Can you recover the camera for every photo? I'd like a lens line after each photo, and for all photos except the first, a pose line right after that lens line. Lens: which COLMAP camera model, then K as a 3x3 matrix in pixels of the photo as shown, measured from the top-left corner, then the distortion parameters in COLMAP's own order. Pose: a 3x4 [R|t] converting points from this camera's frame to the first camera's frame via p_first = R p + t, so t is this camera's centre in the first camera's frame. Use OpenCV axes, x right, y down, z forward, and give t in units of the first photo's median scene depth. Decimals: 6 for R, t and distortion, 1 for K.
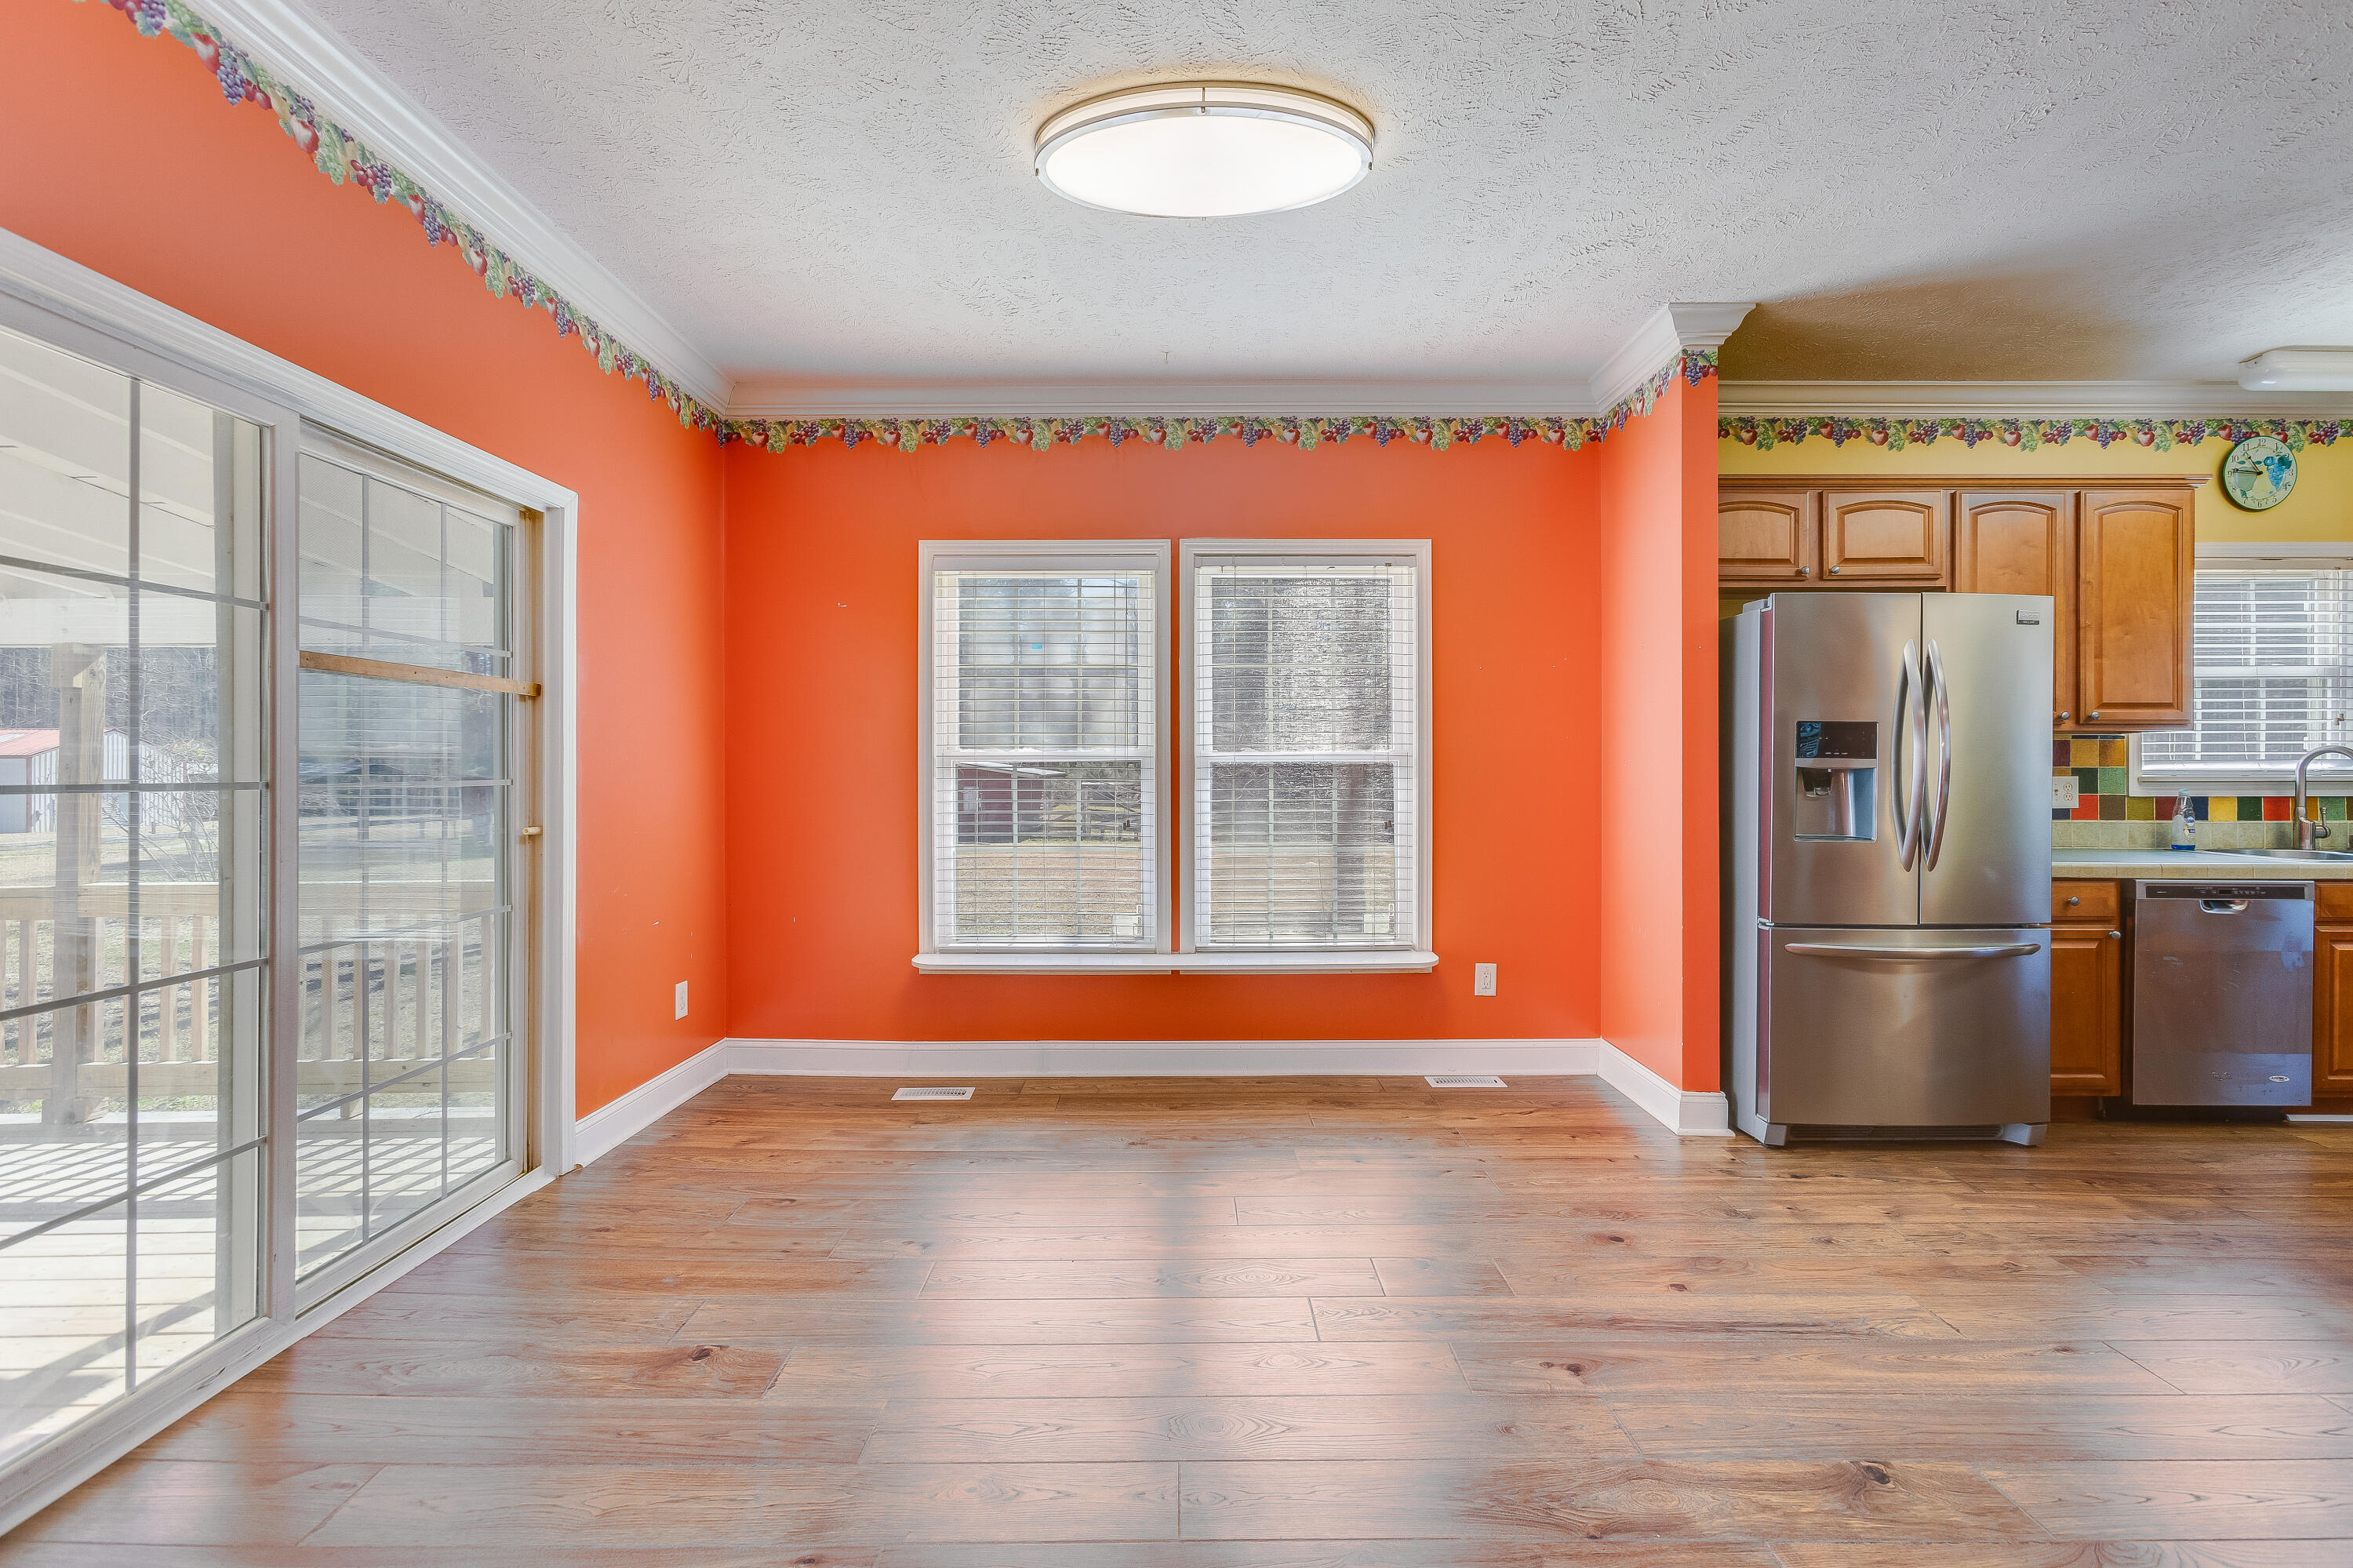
lens RADIAL K [[1031.8, 0, 1173.8], [0, 1031.8, 777.1], [0, 0, 1]] dist [0.001193, 0.000650]
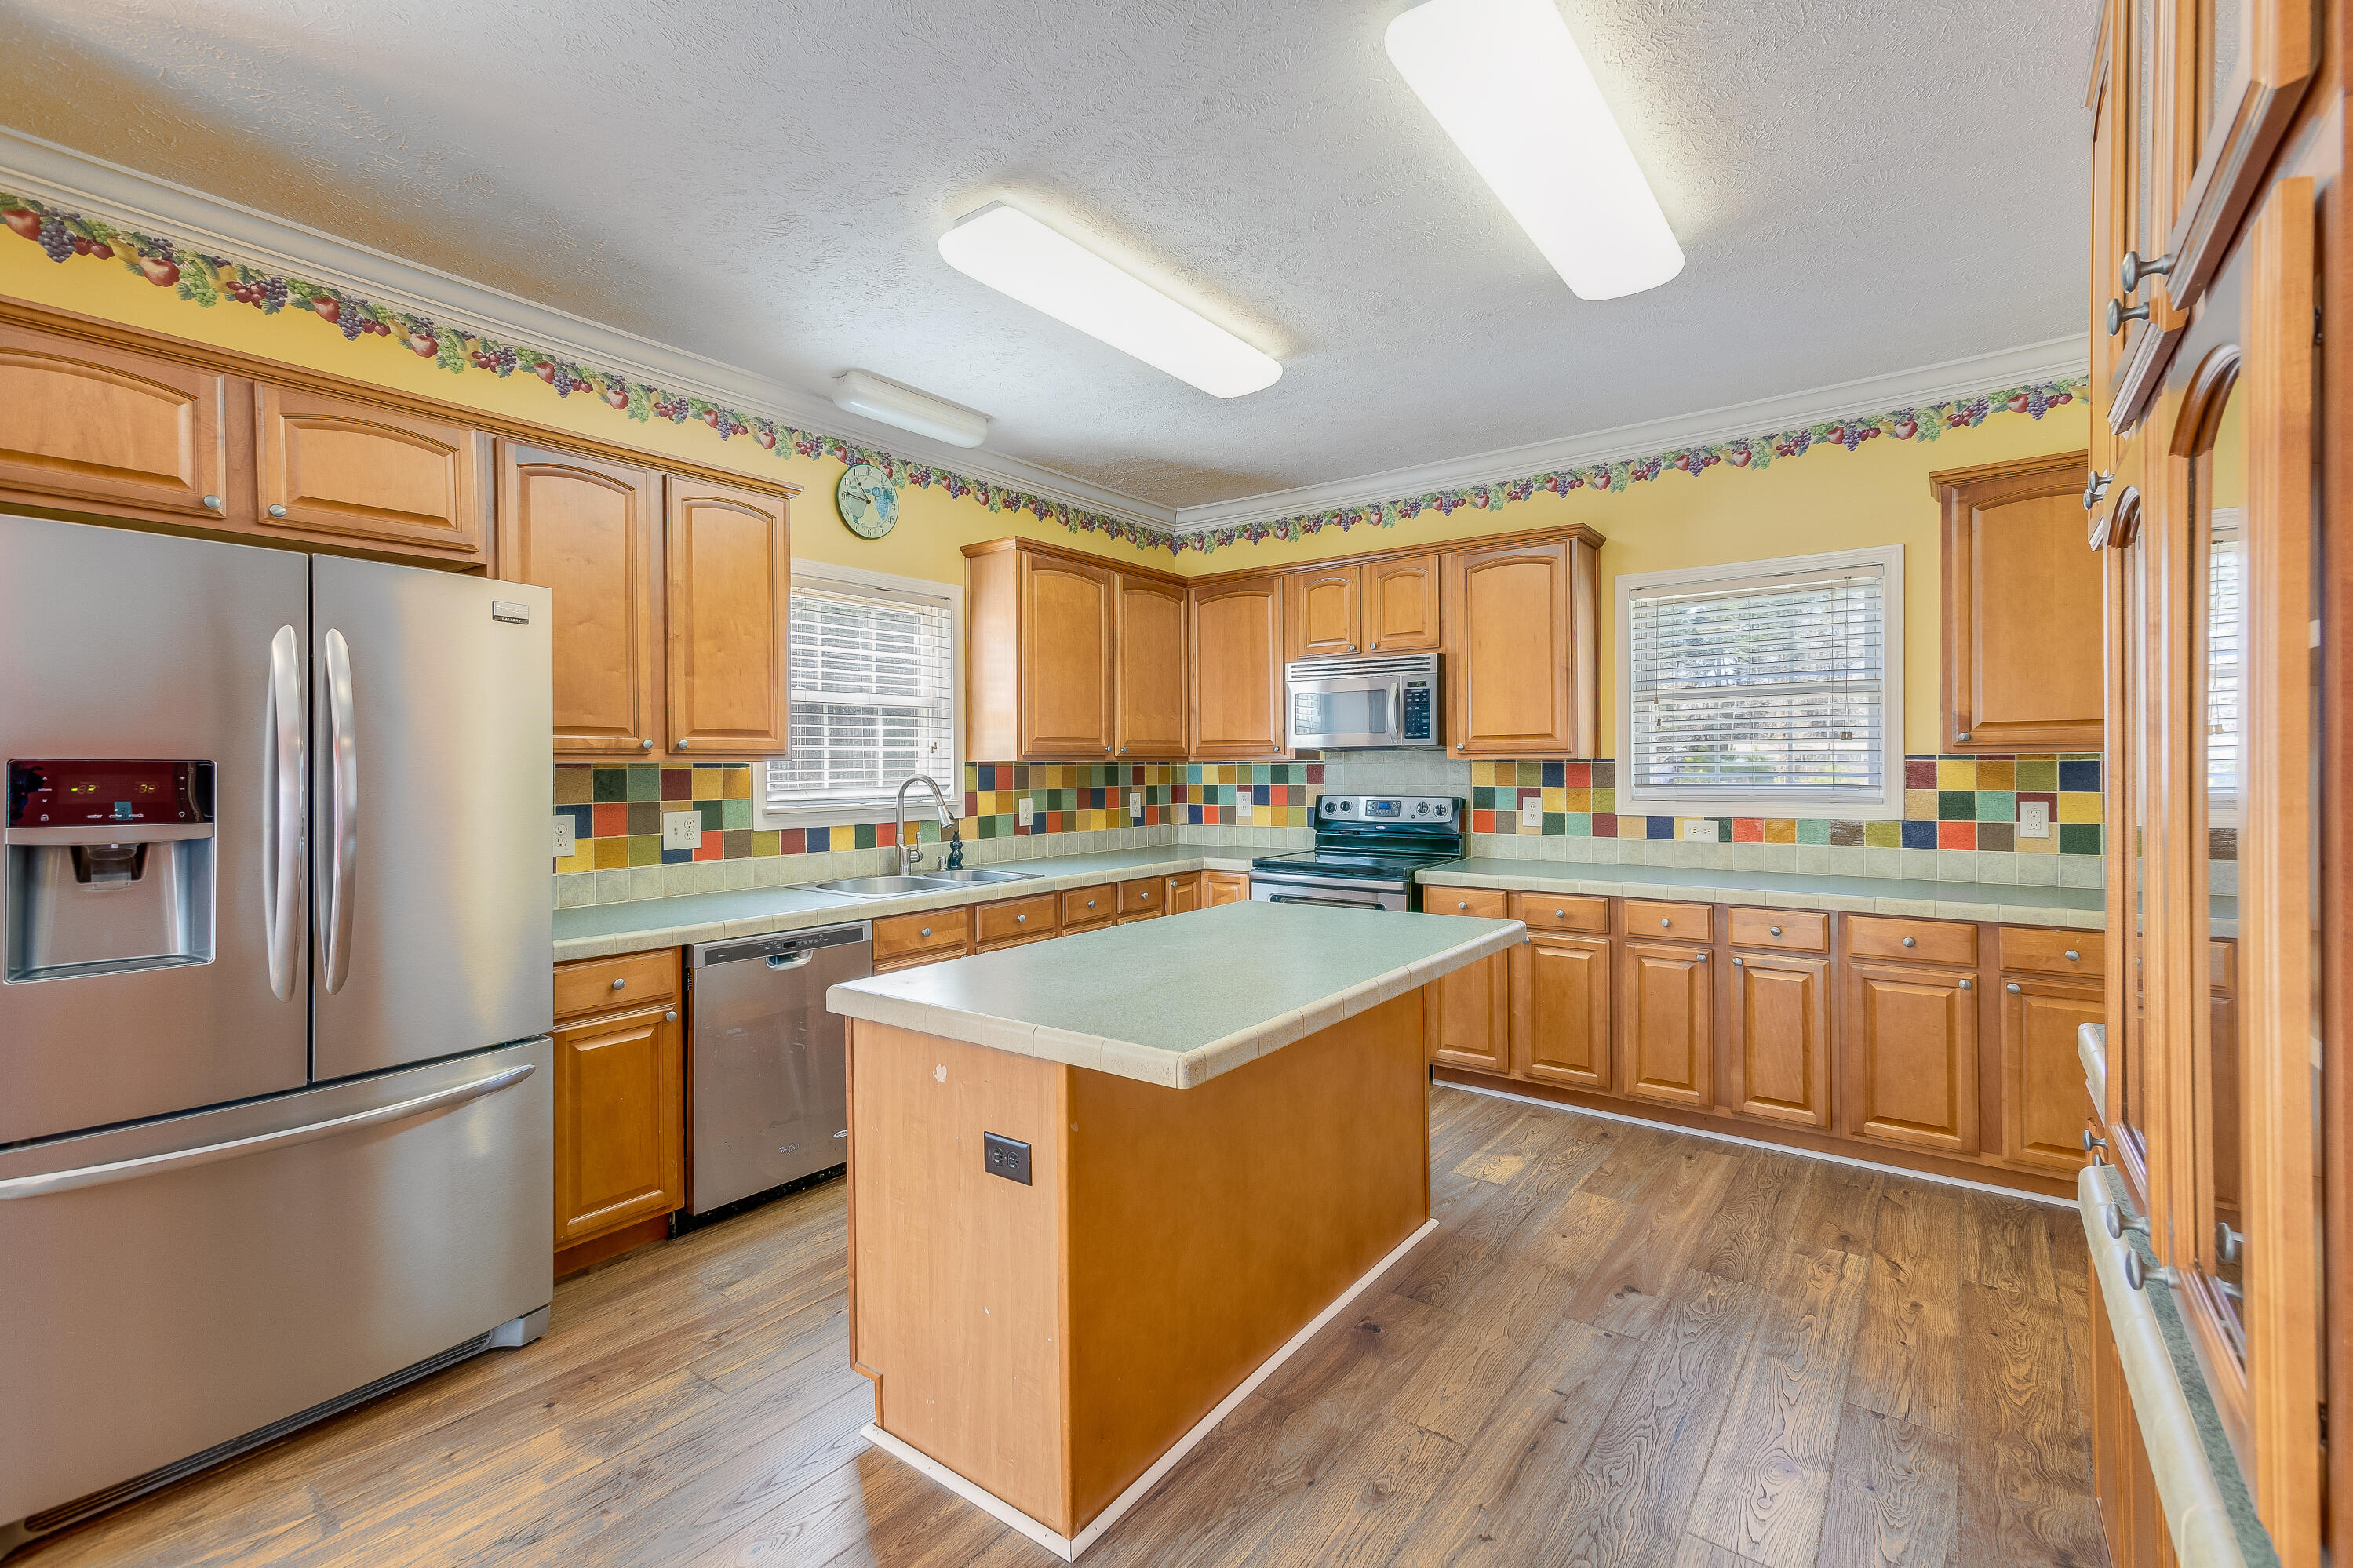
lens RADIAL K [[1040.0, 0, 1180.6], [0, 1040.0, 766.9], [0, 0, 1]] dist [-0.013239, 0.025619]
pose [[0.598114, -0.007842, 0.801372, 0.449018], [0.009698, 0.999950, 0.002546, -0.038650], [-0.801352, 0.006249, 0.598160, 0.166782]]
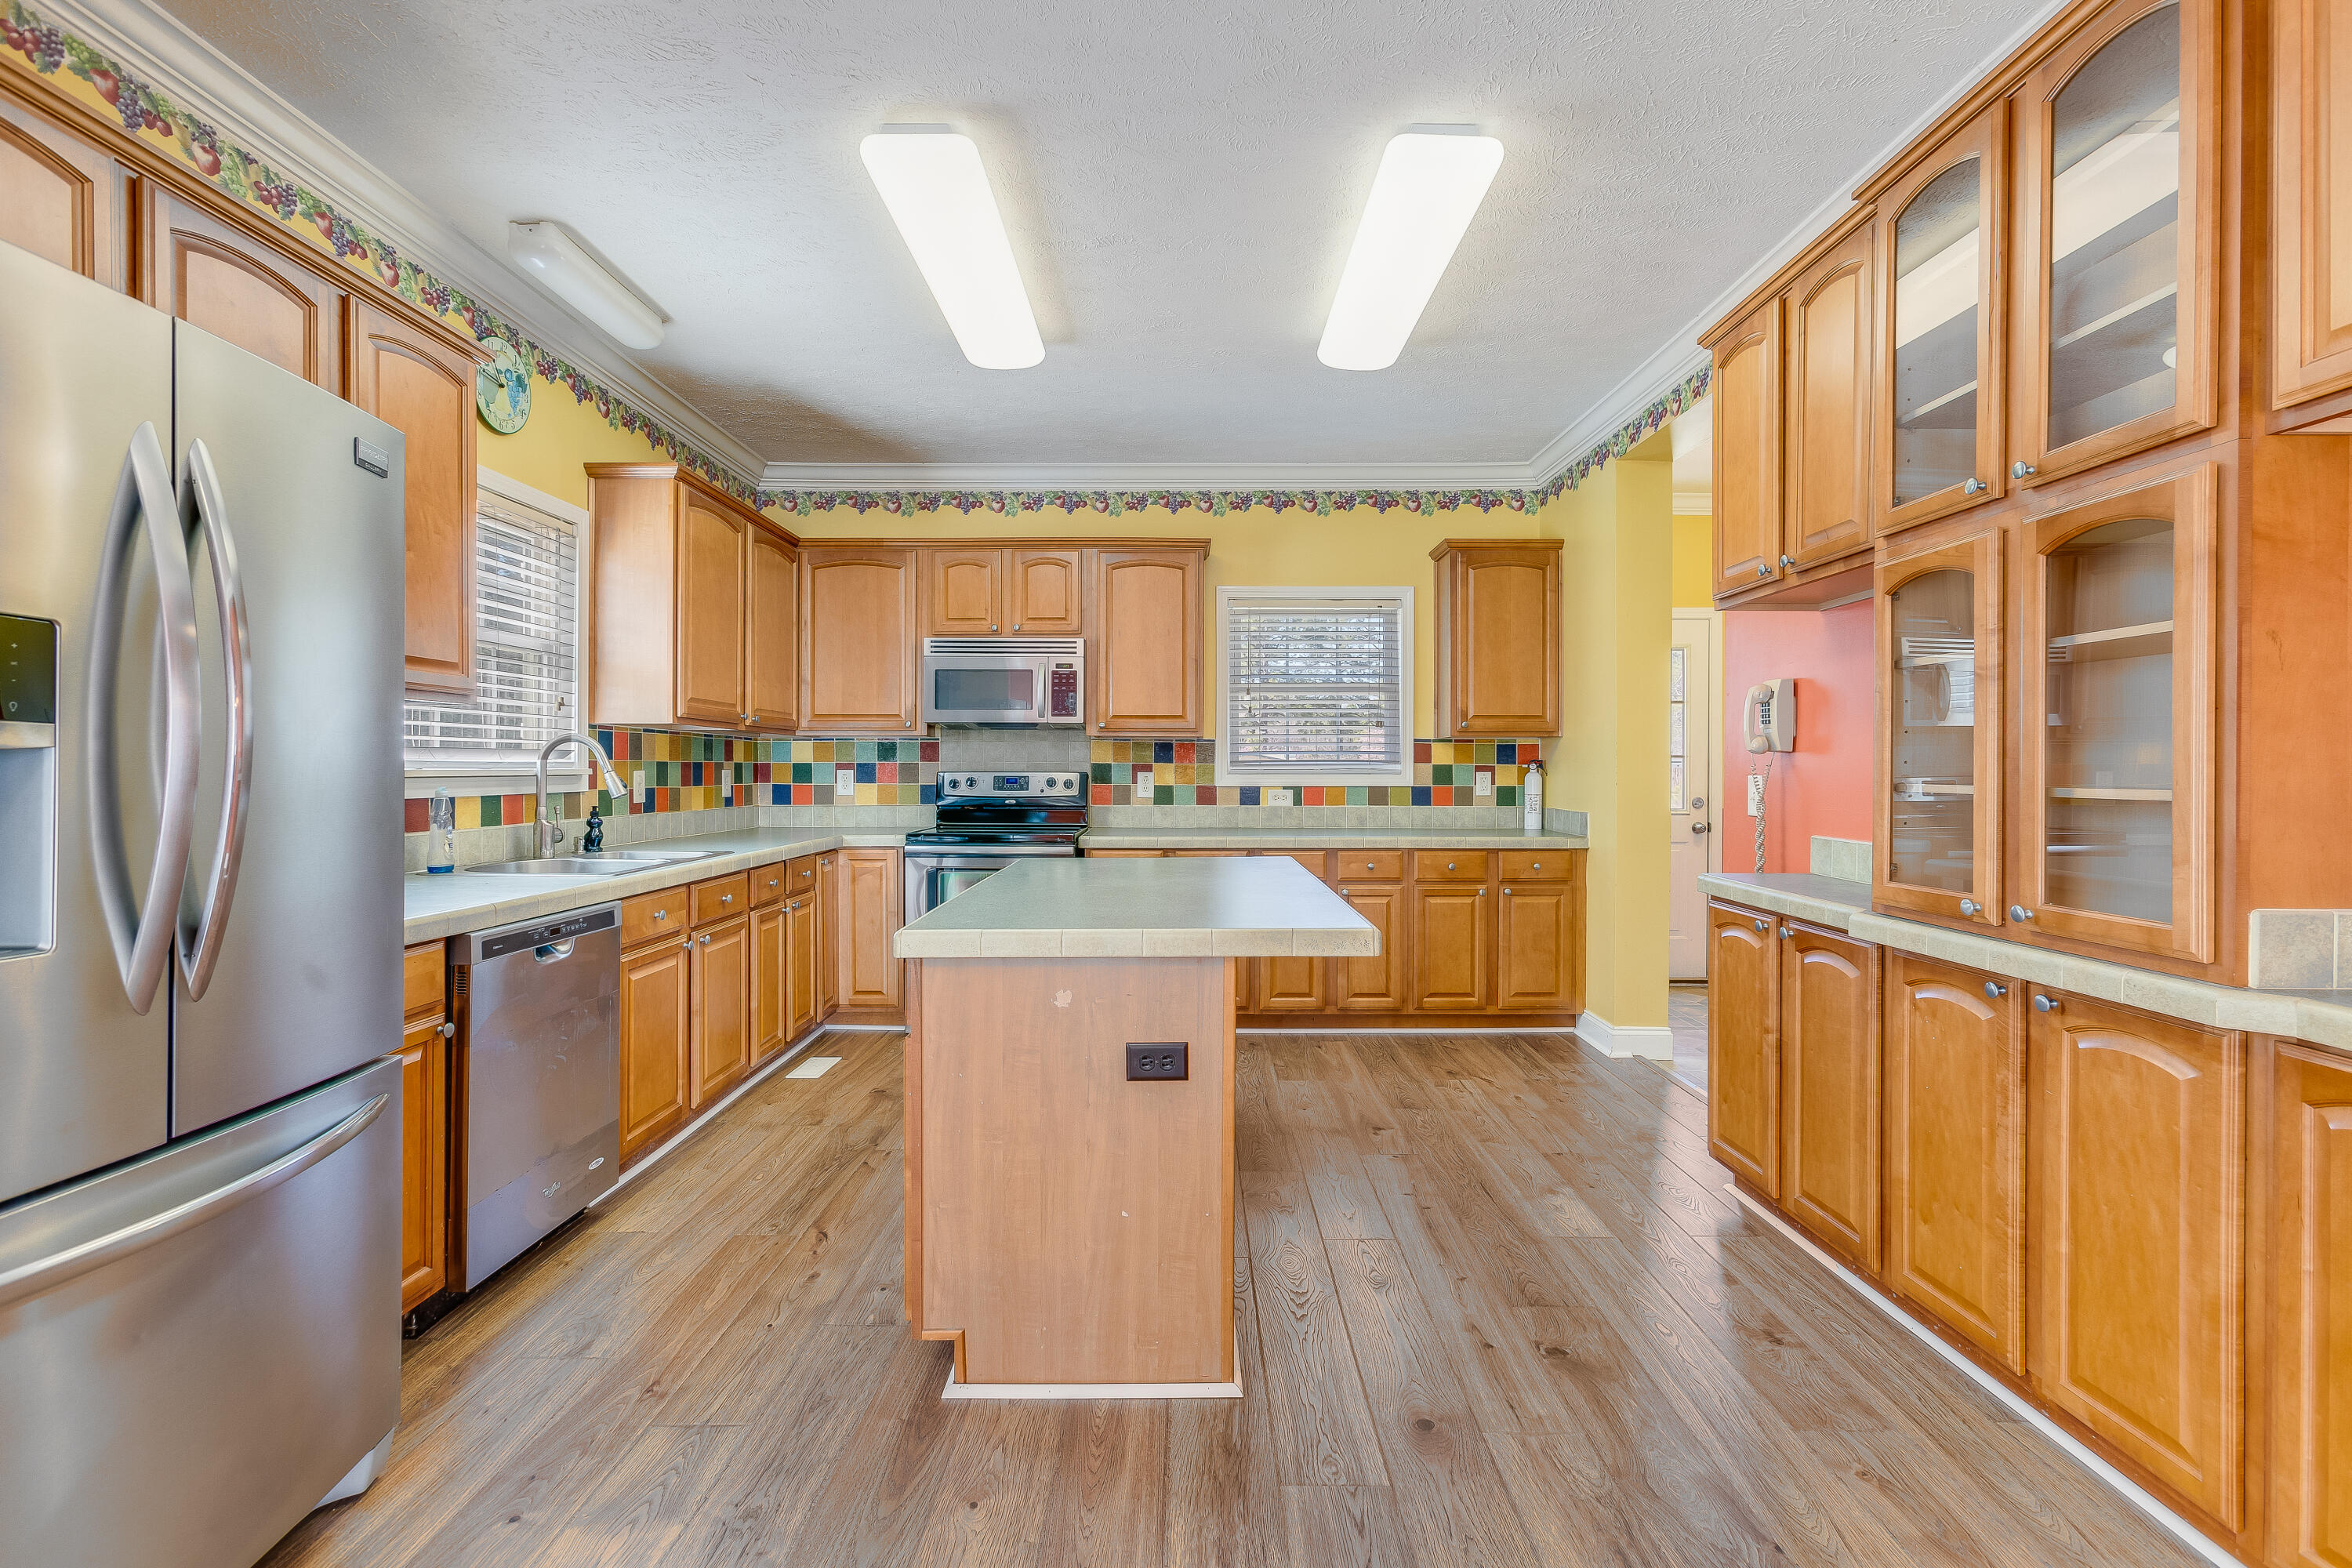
lens RADIAL K [[1054.6, 0, 1183.0], [0, 1054.6, 772.1], [0, 0, 1]] dist [-0.008937, 0.008306]
pose [[-0.000440, -0.003916, 0.999992, 0.261281], [-0.000349, 0.999992, 0.003916, -0.002133], [-1.000000, -0.000347, -0.000441, 0.510904]]
